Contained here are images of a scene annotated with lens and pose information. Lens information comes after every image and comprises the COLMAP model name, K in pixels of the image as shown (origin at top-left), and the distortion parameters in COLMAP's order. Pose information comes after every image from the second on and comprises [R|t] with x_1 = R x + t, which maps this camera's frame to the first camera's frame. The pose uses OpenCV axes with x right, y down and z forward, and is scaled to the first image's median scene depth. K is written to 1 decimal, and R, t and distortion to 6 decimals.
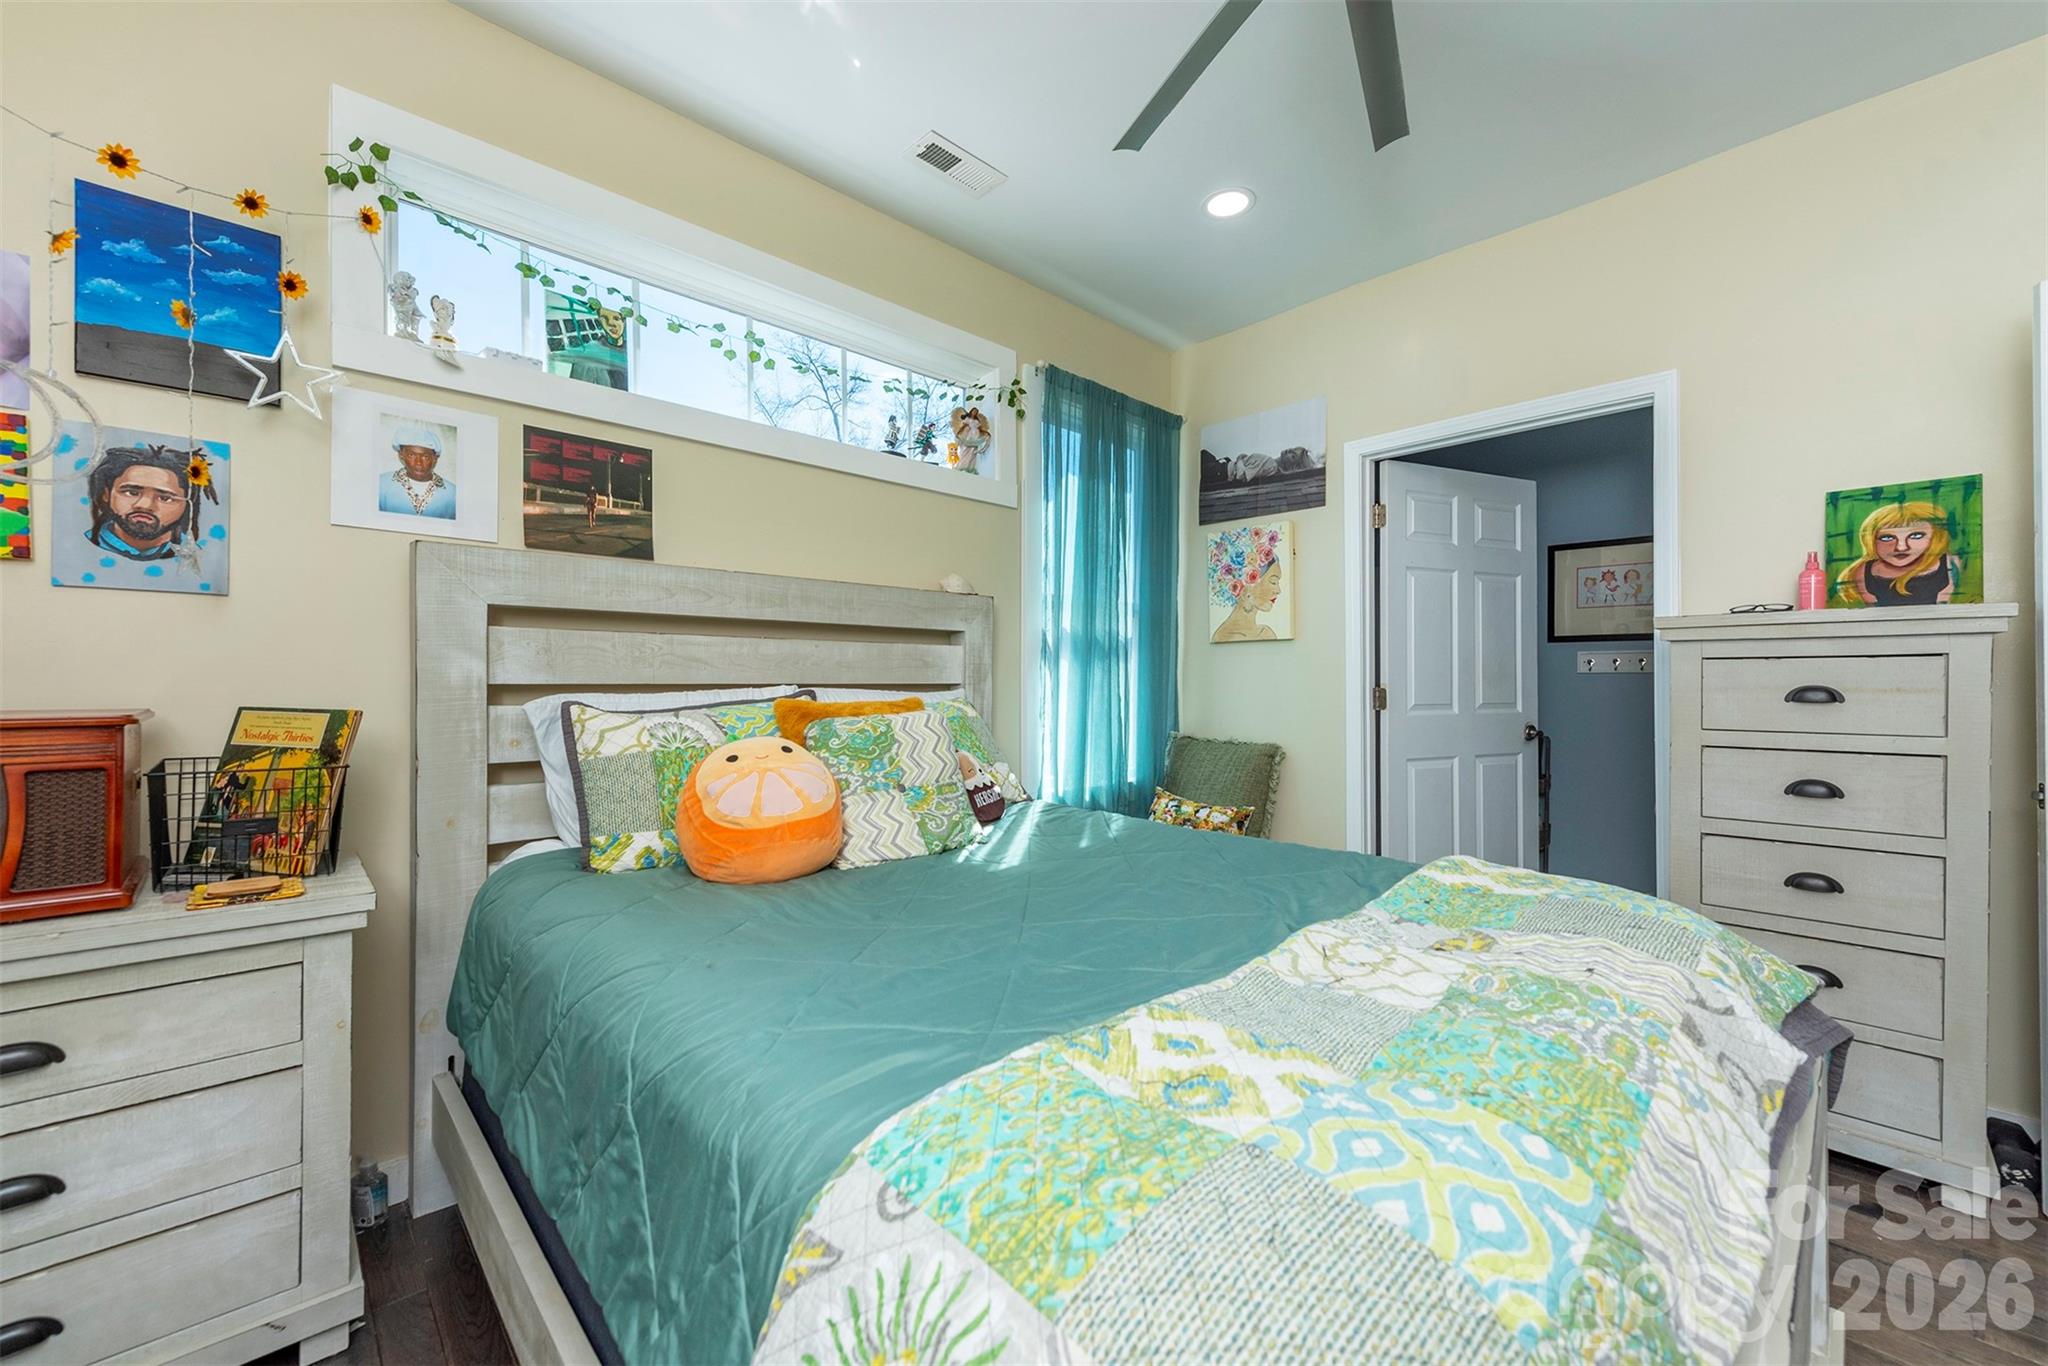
lens RADIAL K [[799.0, 0, 1024.3], [0, 799.0, 683.7], [0, 0, 1]] dist [0.002366, -0.000074]
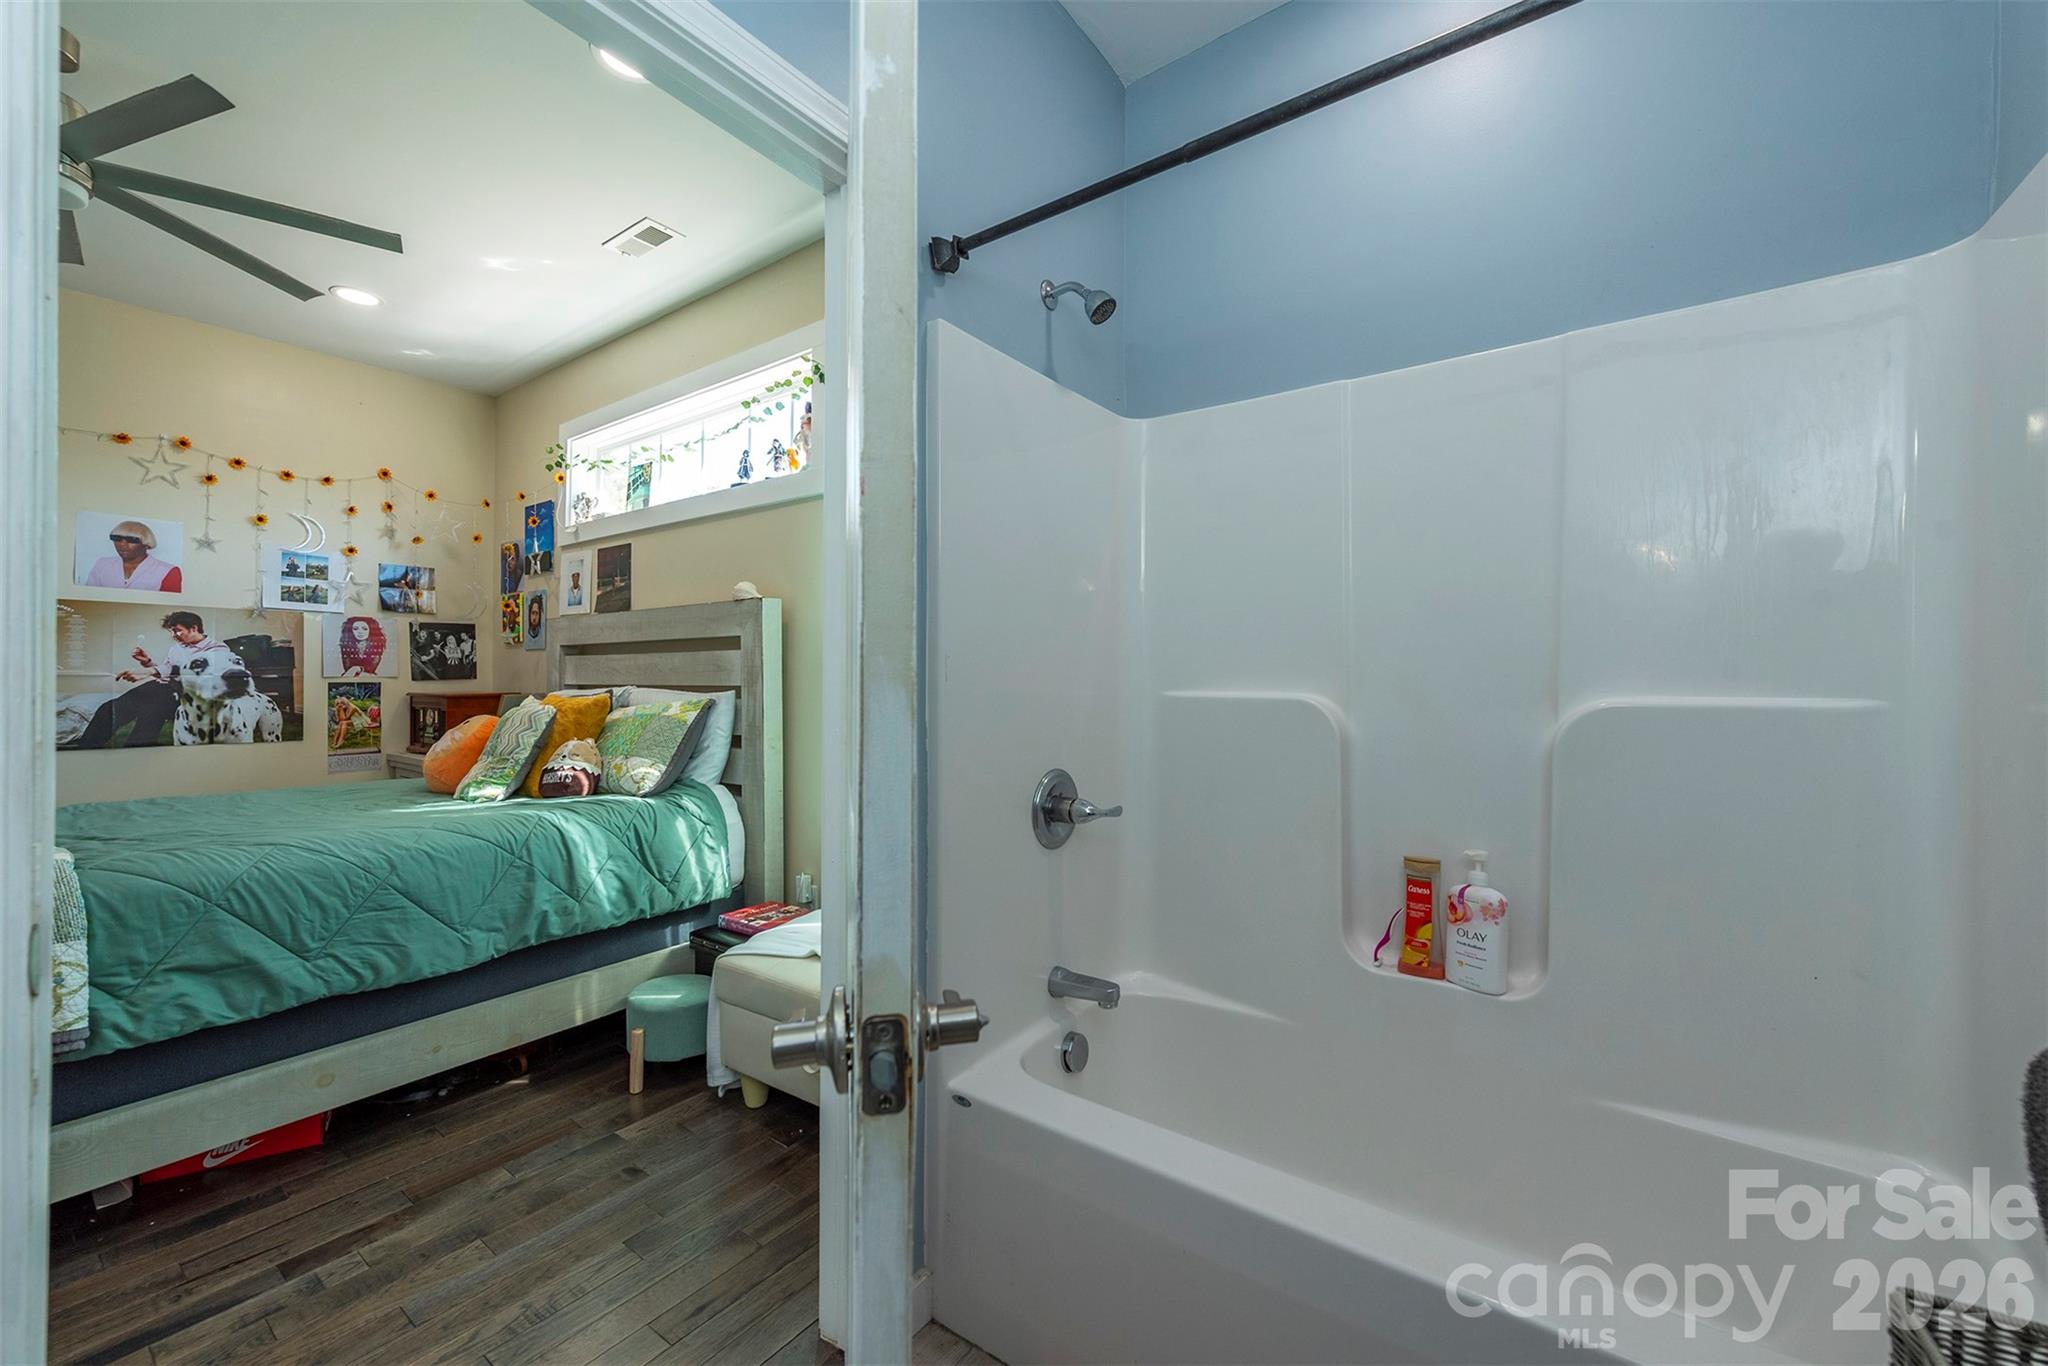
lens RADIAL K [[799.0, 0, 1007.4], [0, 799.0, 684.6], [0, 0, 1]] dist [0.002366, -0.000074]
pose [[0.169456, 0.003745, -0.985531, 1.366370], [-0.003899, 0.999988, 0.003130, -0.008725], [0.985530, 0.003312, 0.169468, 1.570457]]
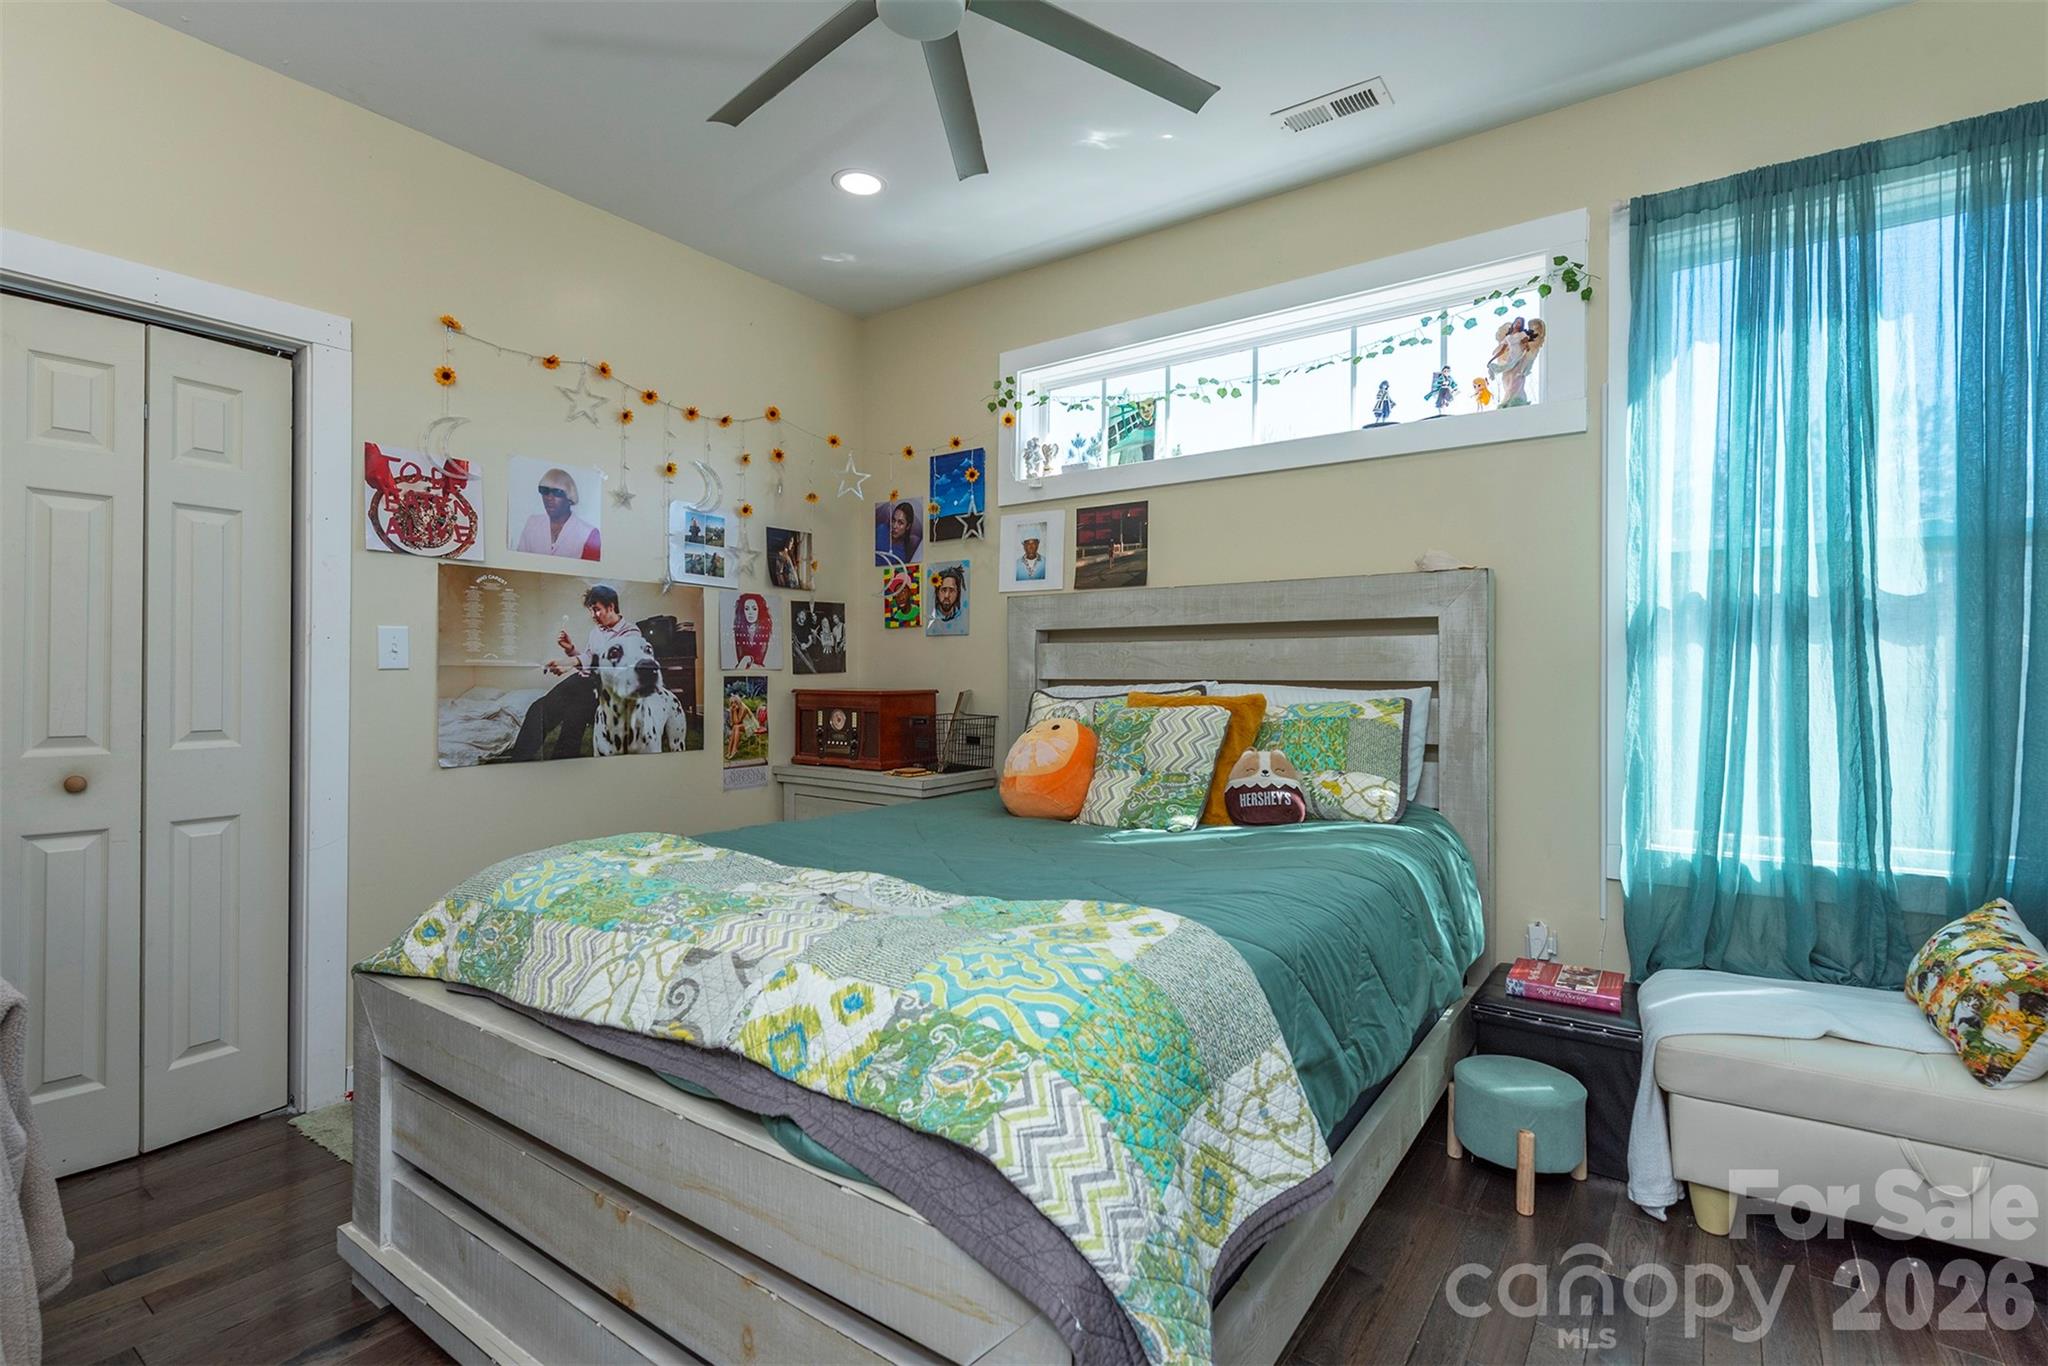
lens RADIAL K [[934.9, 0, 1030.0], [0, 934.9, 682.1], [0, 0, 1]] dist [0.007113, -0.002595]
pose [[0.188523, 0.006005, -0.982050, 1.060283], [-0.004790, 0.999975, 0.005195, -0.002575], [0.982057, 0.003725, 0.188547, 0.552053]]
